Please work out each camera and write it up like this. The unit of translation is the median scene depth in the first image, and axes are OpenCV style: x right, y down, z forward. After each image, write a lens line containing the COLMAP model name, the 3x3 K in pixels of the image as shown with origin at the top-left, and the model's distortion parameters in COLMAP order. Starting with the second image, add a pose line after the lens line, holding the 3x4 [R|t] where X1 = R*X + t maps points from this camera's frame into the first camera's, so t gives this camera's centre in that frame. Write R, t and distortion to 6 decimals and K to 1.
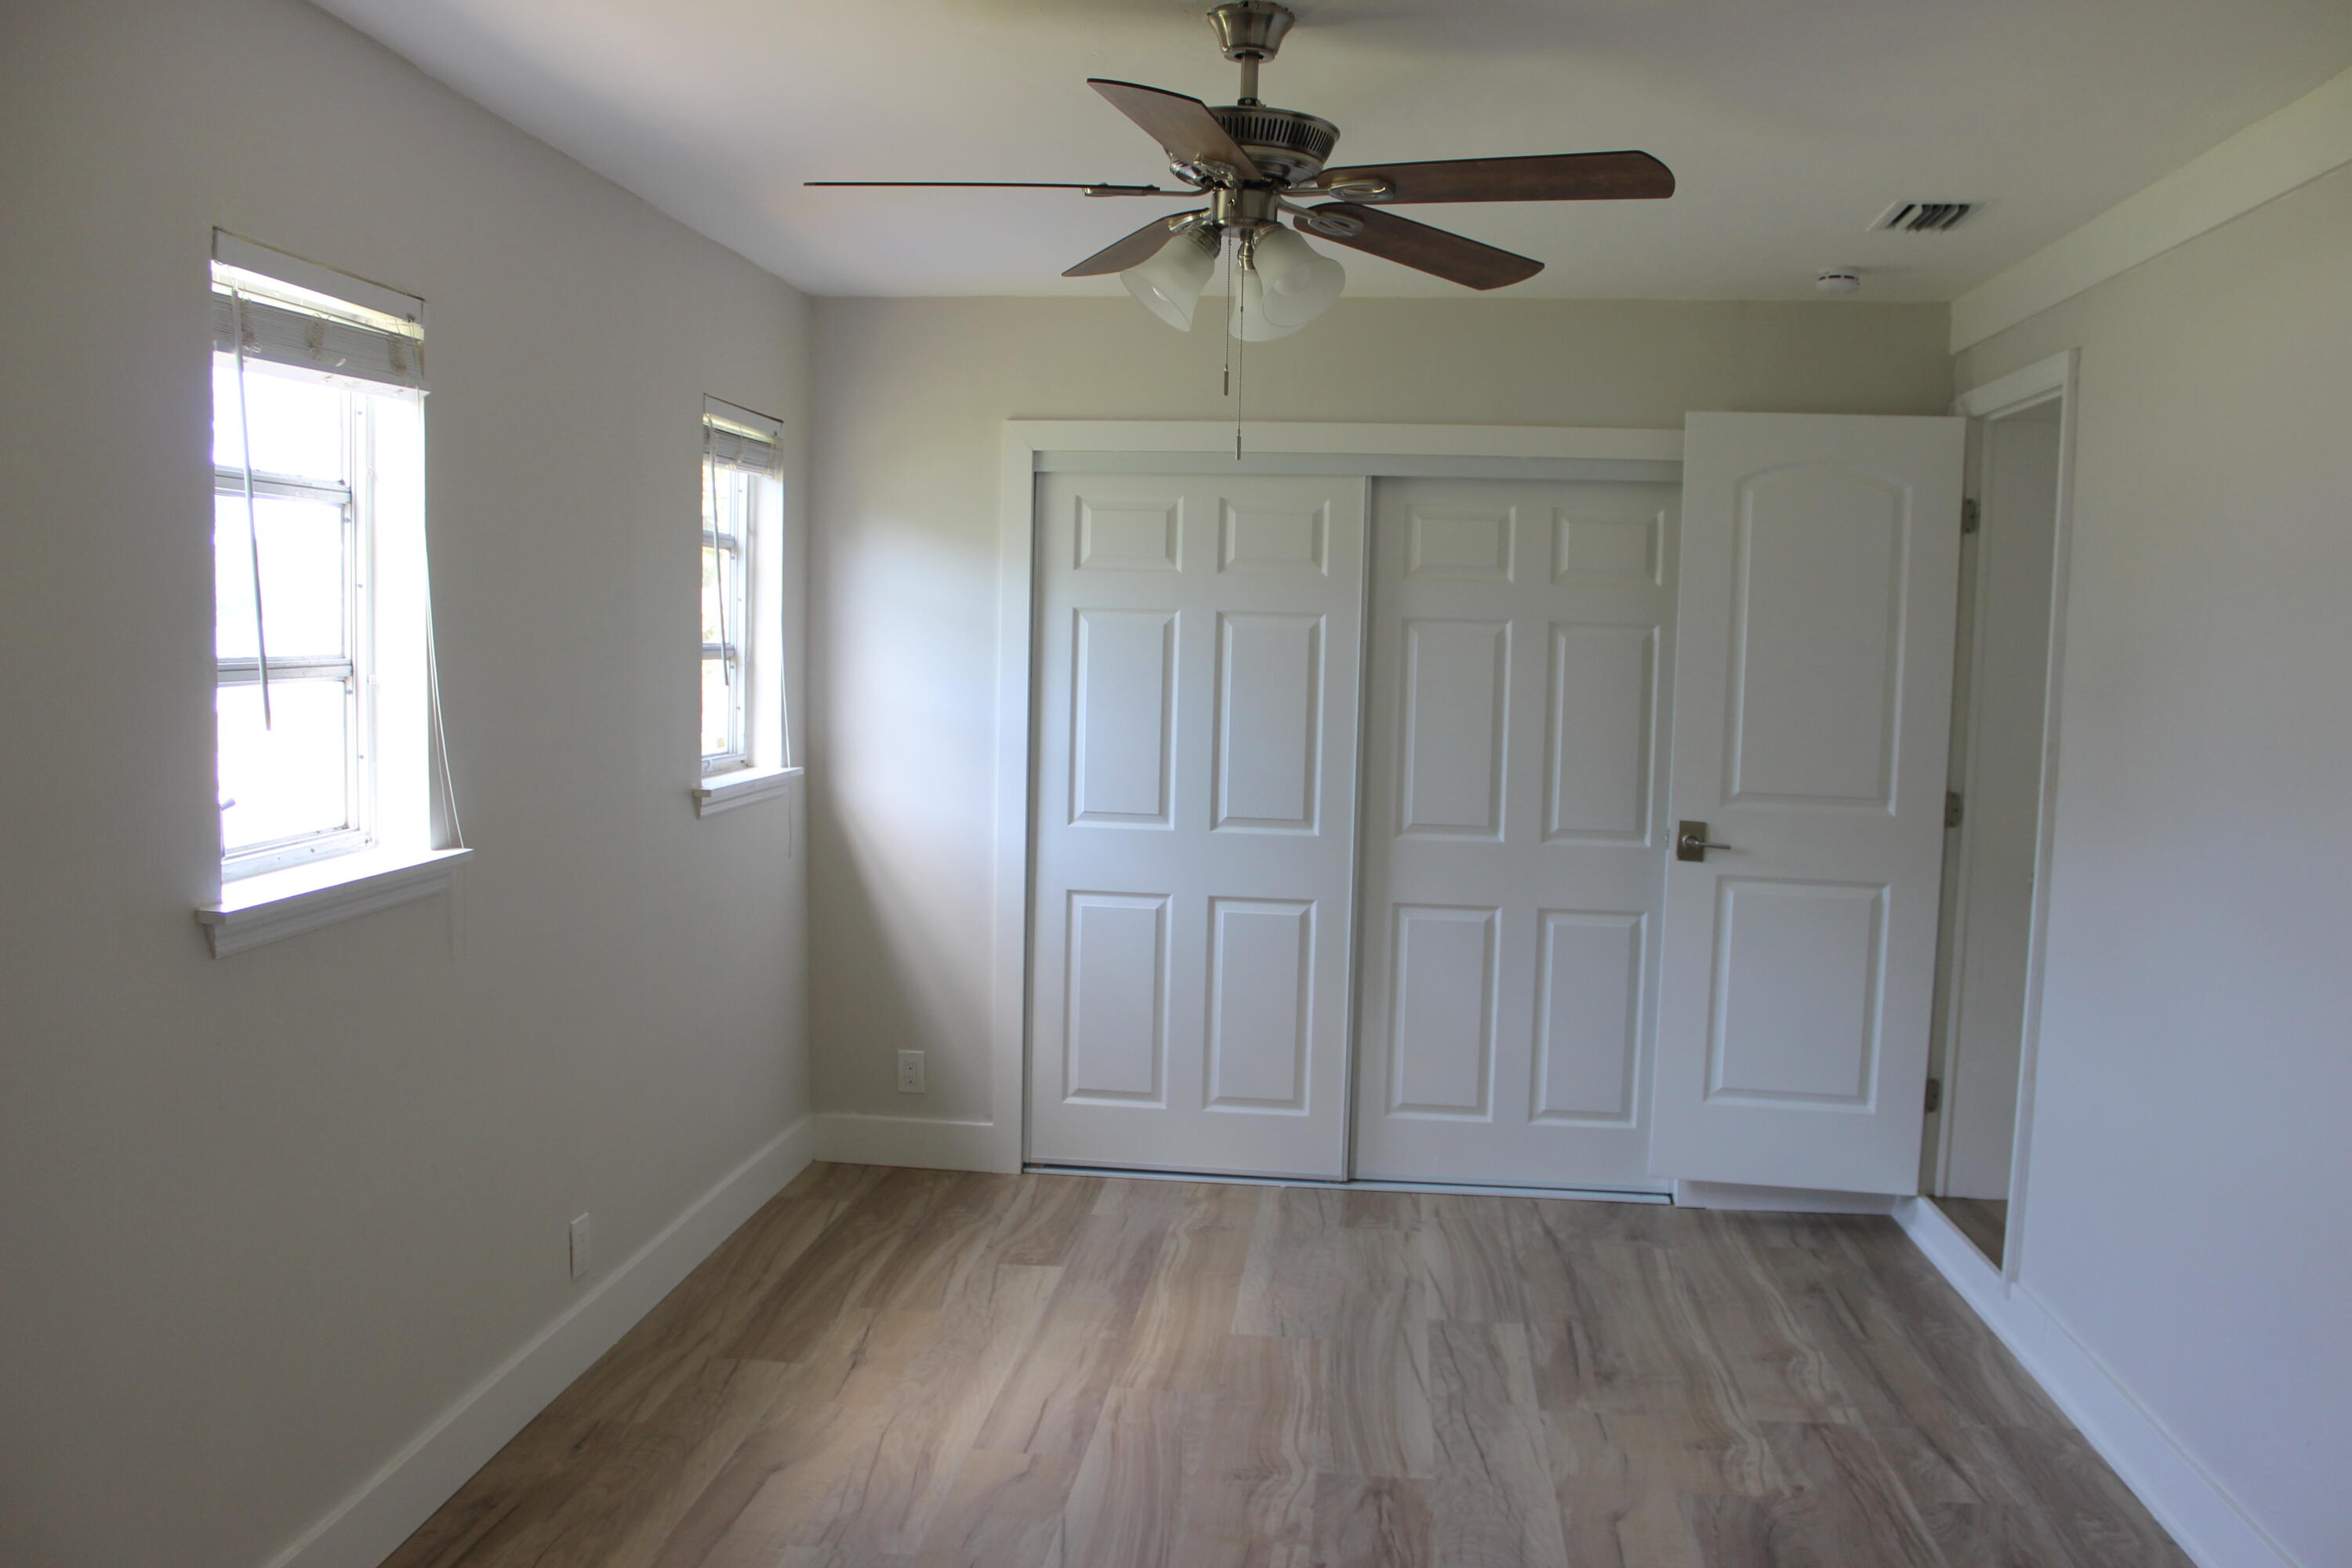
lens RADIAL K [[1952.3, 0, 1181.1], [0, 1952.3, 800.4], [0, 0, 1]] dist [-0.158793, 0.143152]
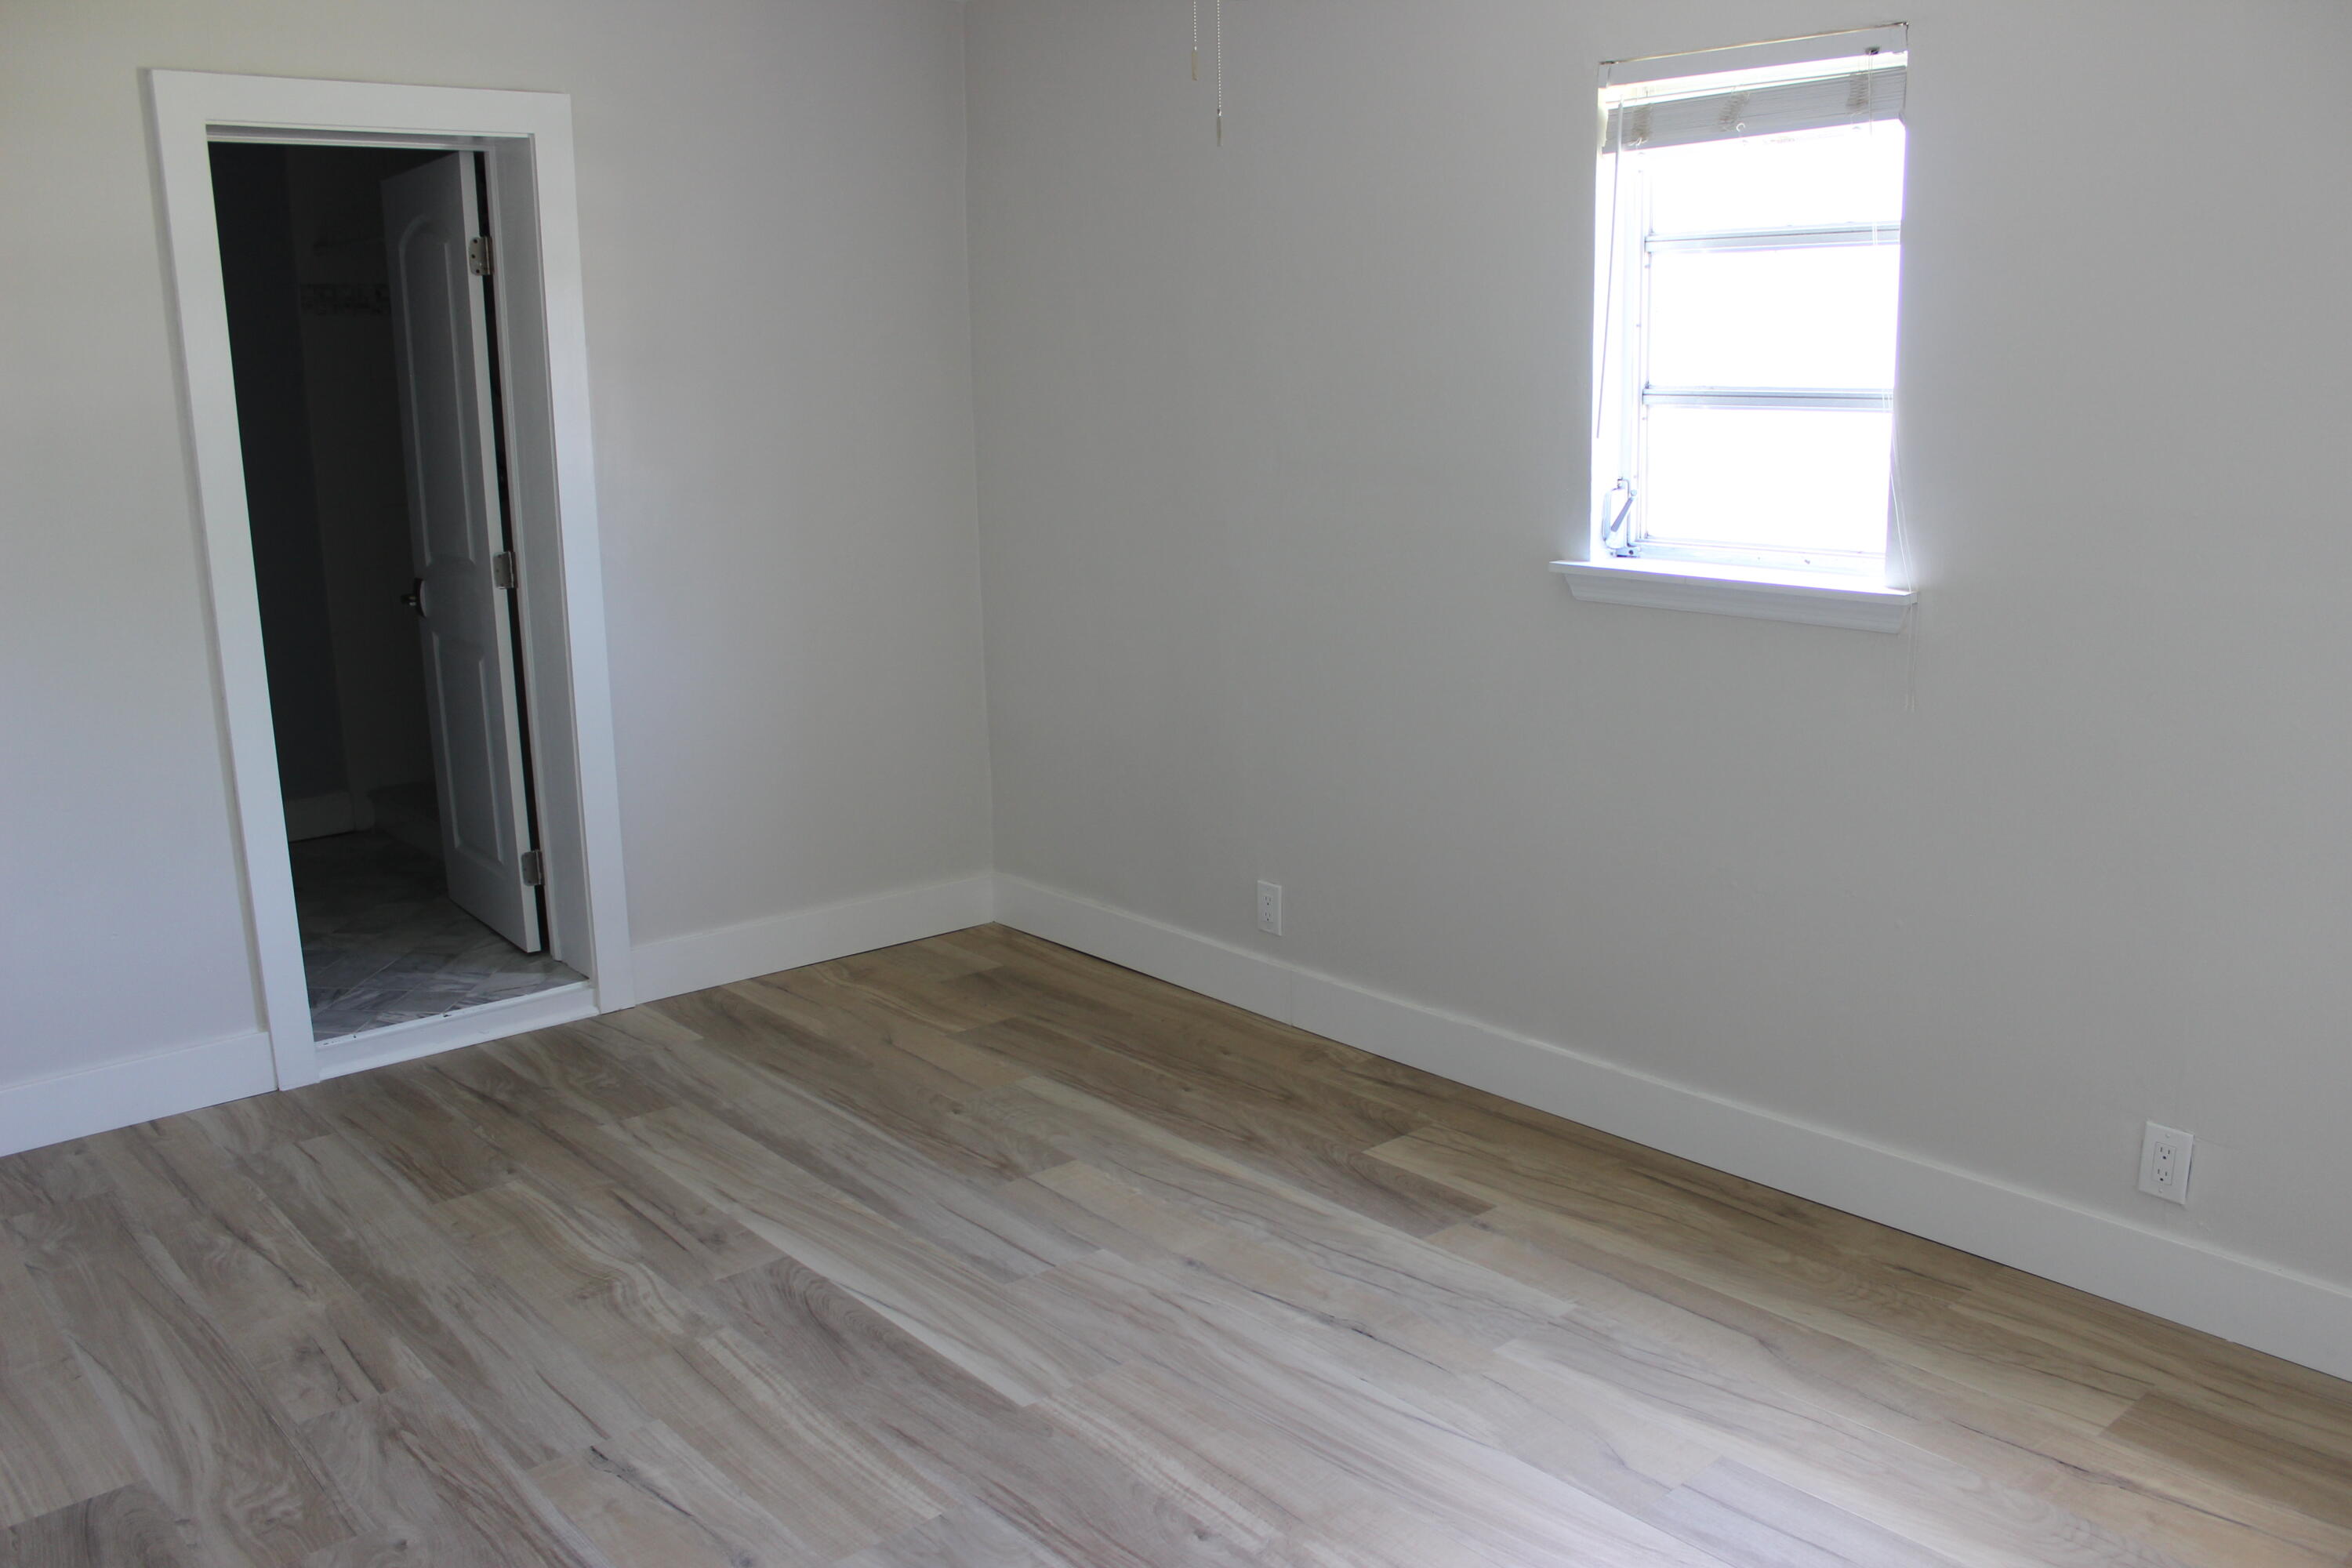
lens RADIAL K [[1952.3, 0, 1183.1], [0, 1952.3, 813.0], [0, 0, 1]] dist [-0.158793, 0.143152]
pose [[-0.679092, 0.159219, -0.716577, 0.486344], [-0.063573, 0.959768, 0.273503, -0.091211], [0.731295, 0.231289, -0.641649, 1.147420]]
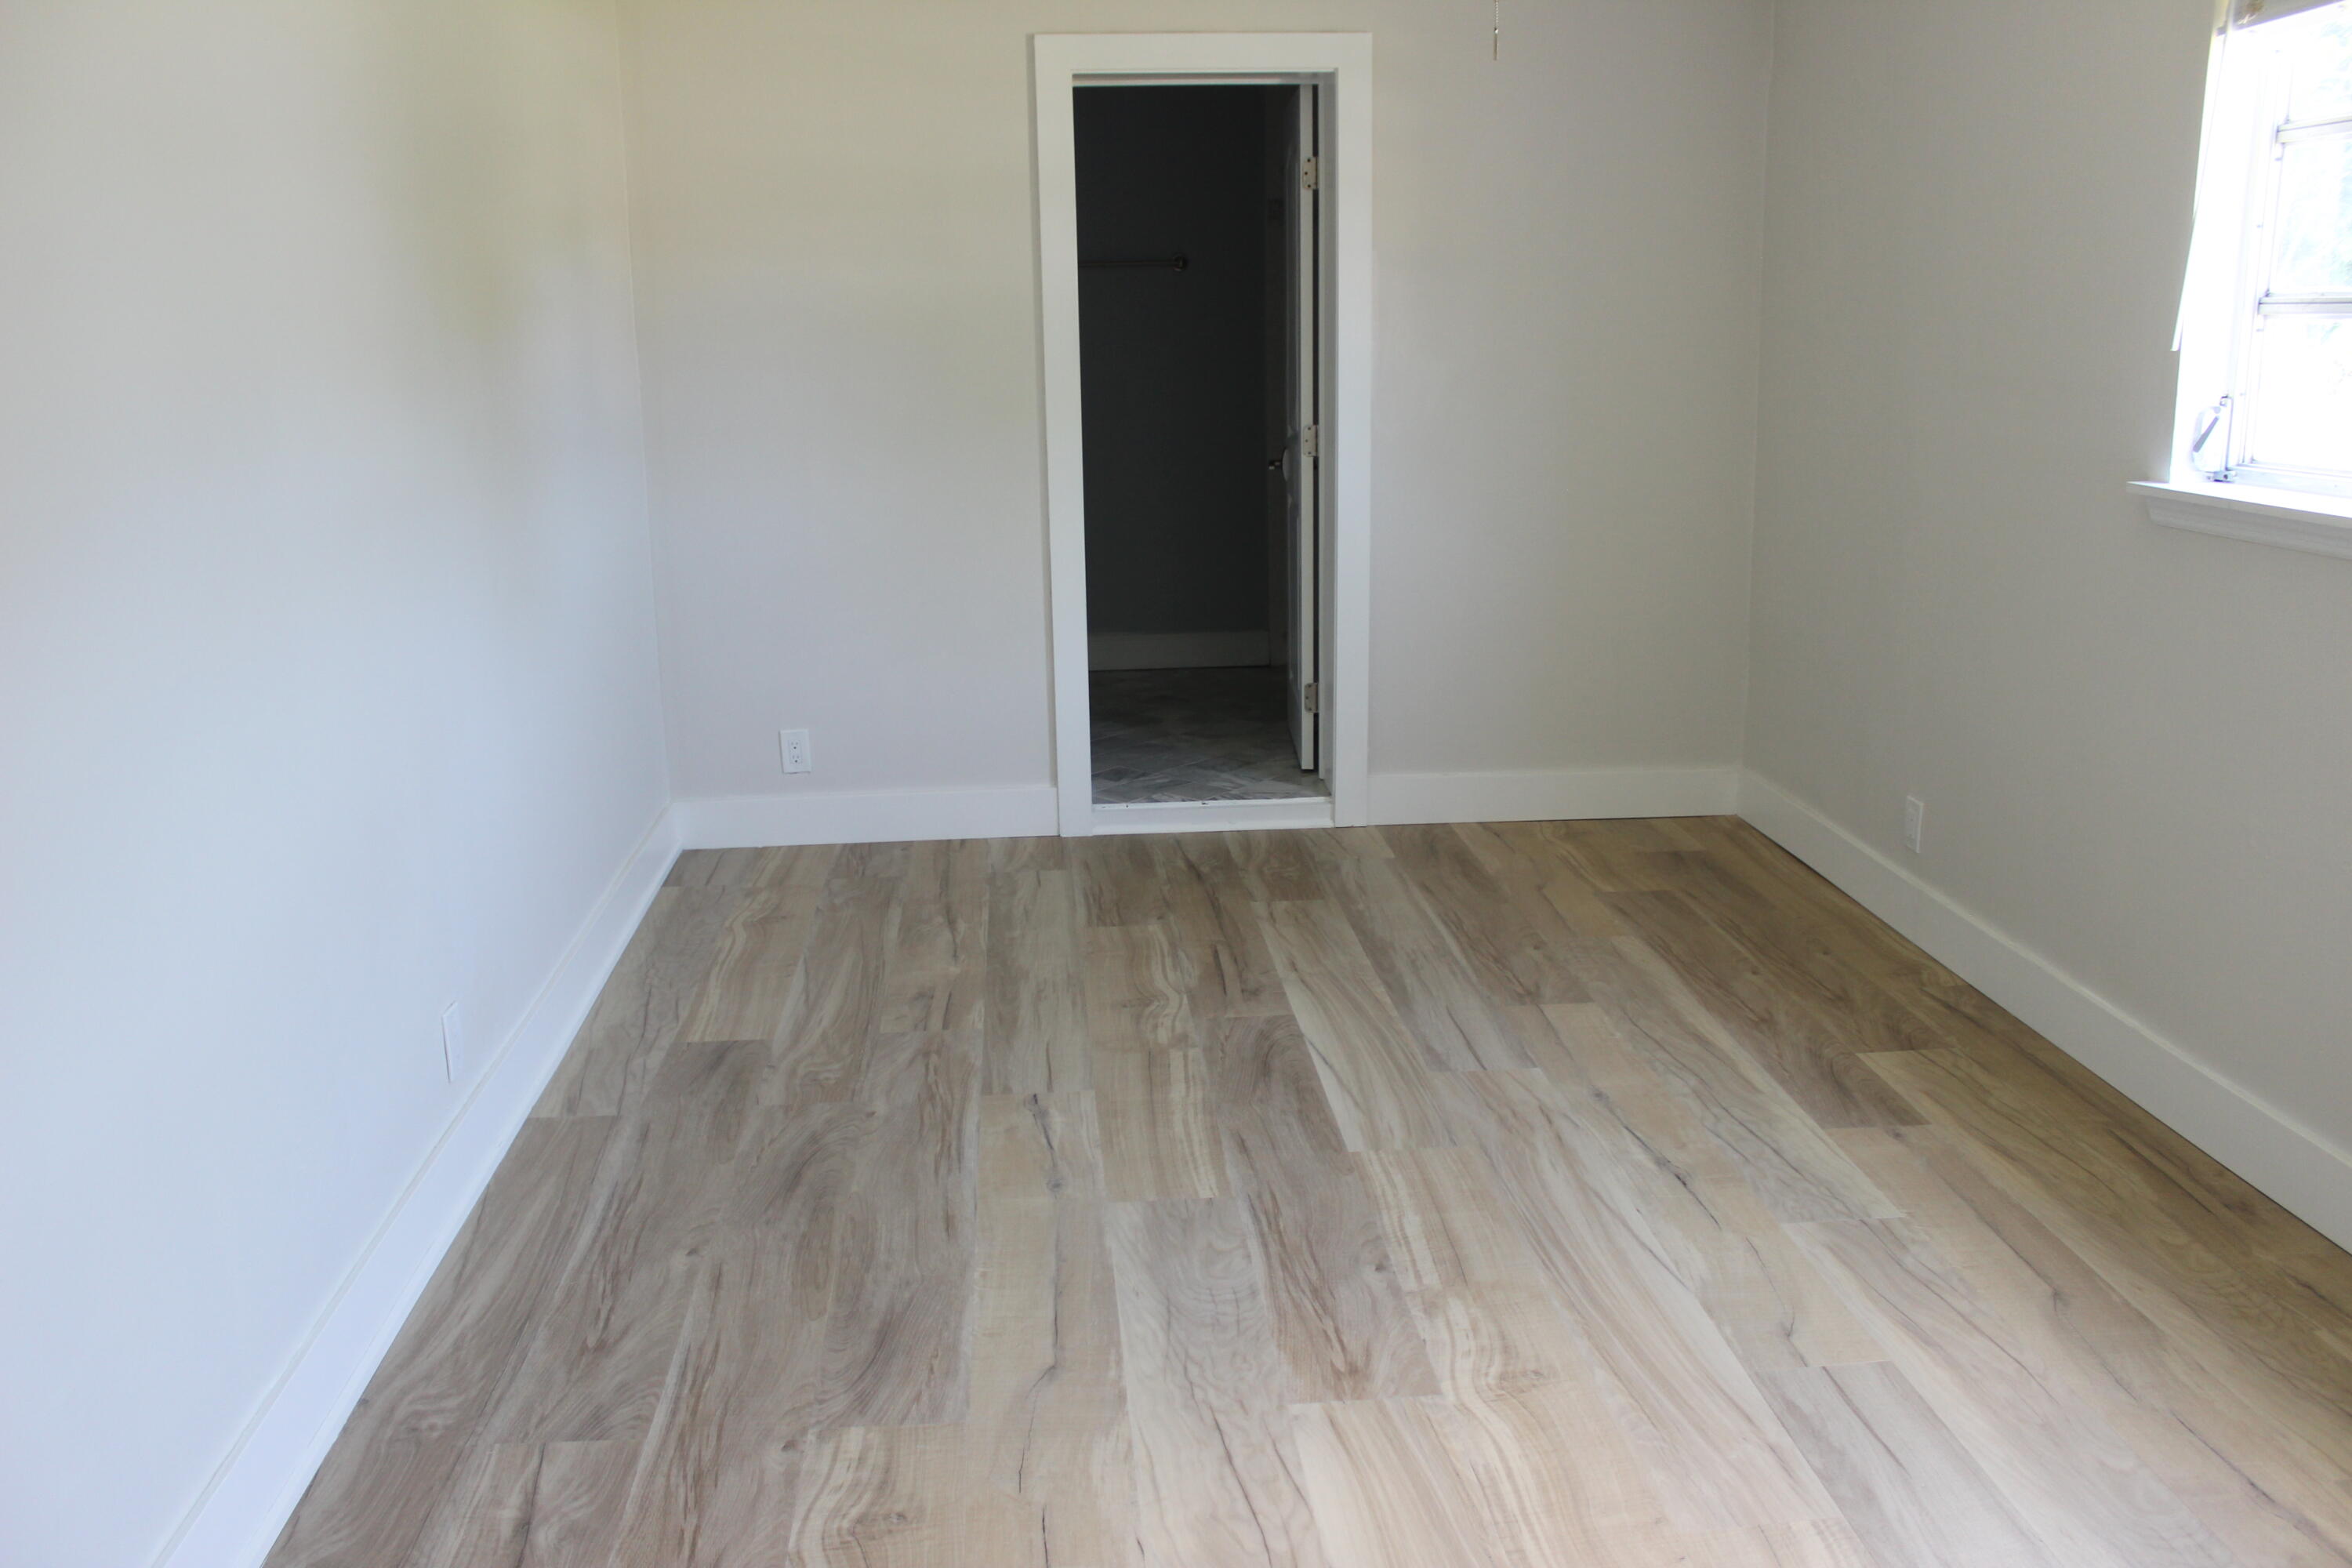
lens RADIAL K [[1952.3, 0, 1177.6], [0, 1952.3, 800.7], [0, 0, 1]] dist [-0.158793, 0.143152]
pose [[-0.982530, 0.039223, -0.181925, 0.265333], [-0.023001, 0.944450, 0.327849, -0.097812], [0.184678, 0.326306, -0.927048, 1.417401]]
